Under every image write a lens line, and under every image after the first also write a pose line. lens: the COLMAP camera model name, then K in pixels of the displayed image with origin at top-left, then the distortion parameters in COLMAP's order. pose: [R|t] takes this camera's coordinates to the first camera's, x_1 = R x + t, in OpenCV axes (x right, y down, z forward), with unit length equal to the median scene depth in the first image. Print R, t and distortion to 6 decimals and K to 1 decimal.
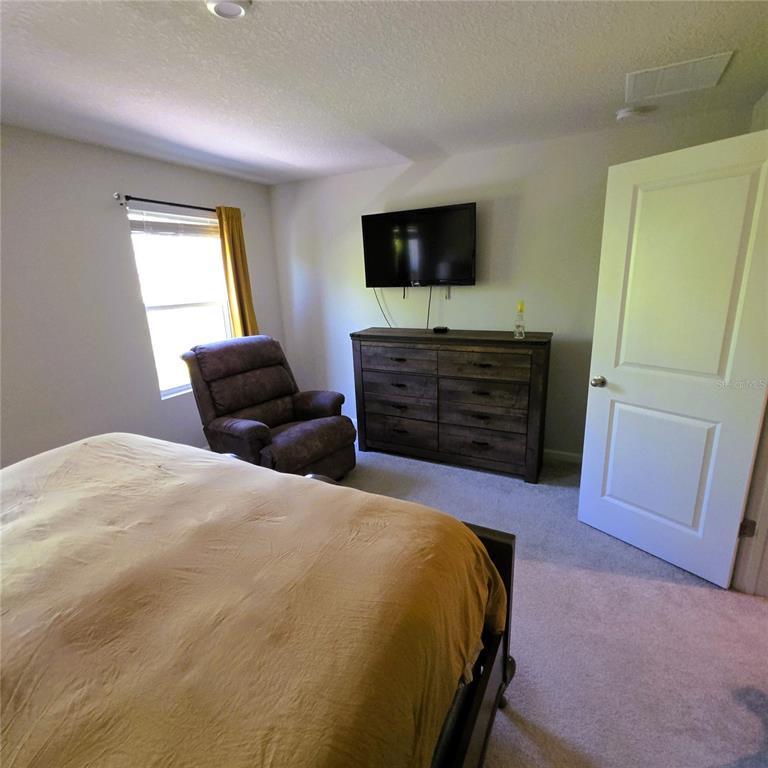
lens RADIAL K [[406.6, 0, 384.9], [0, 406.6, 381.8], [0, 0, 1]] dist [0.010485, -0.005622]
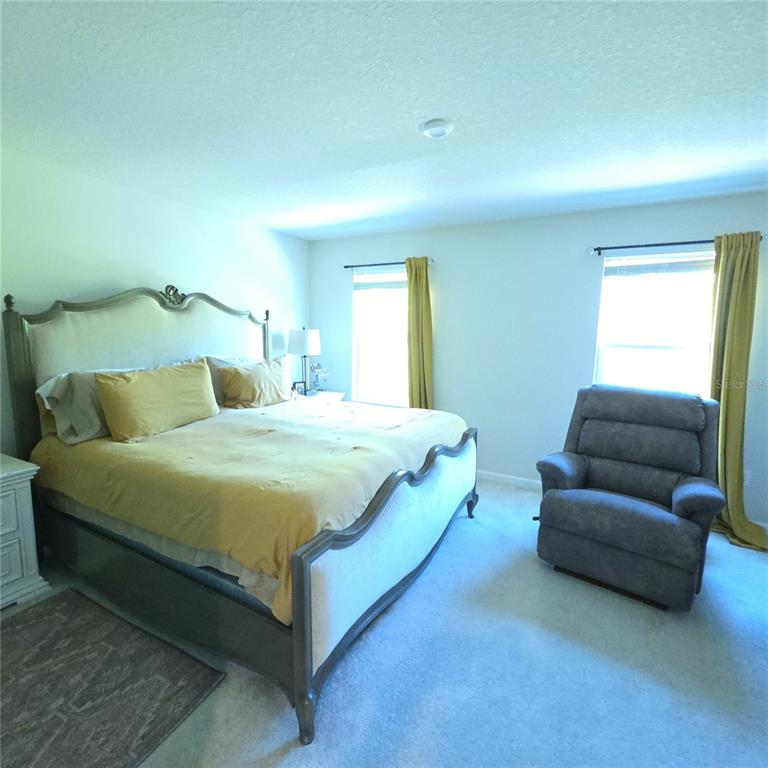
lens RADIAL K [[406.6, 0, 384.3], [0, 406.6, 386.4], [0, 0, 1]] dist [0.010485, -0.005622]
pose [[-0.012878, 0.183765, -0.982886, 0.516915], [-0.275156, 0.944367, 0.180168, -0.111562], [0.961313, 0.272767, 0.038402, 0.431106]]
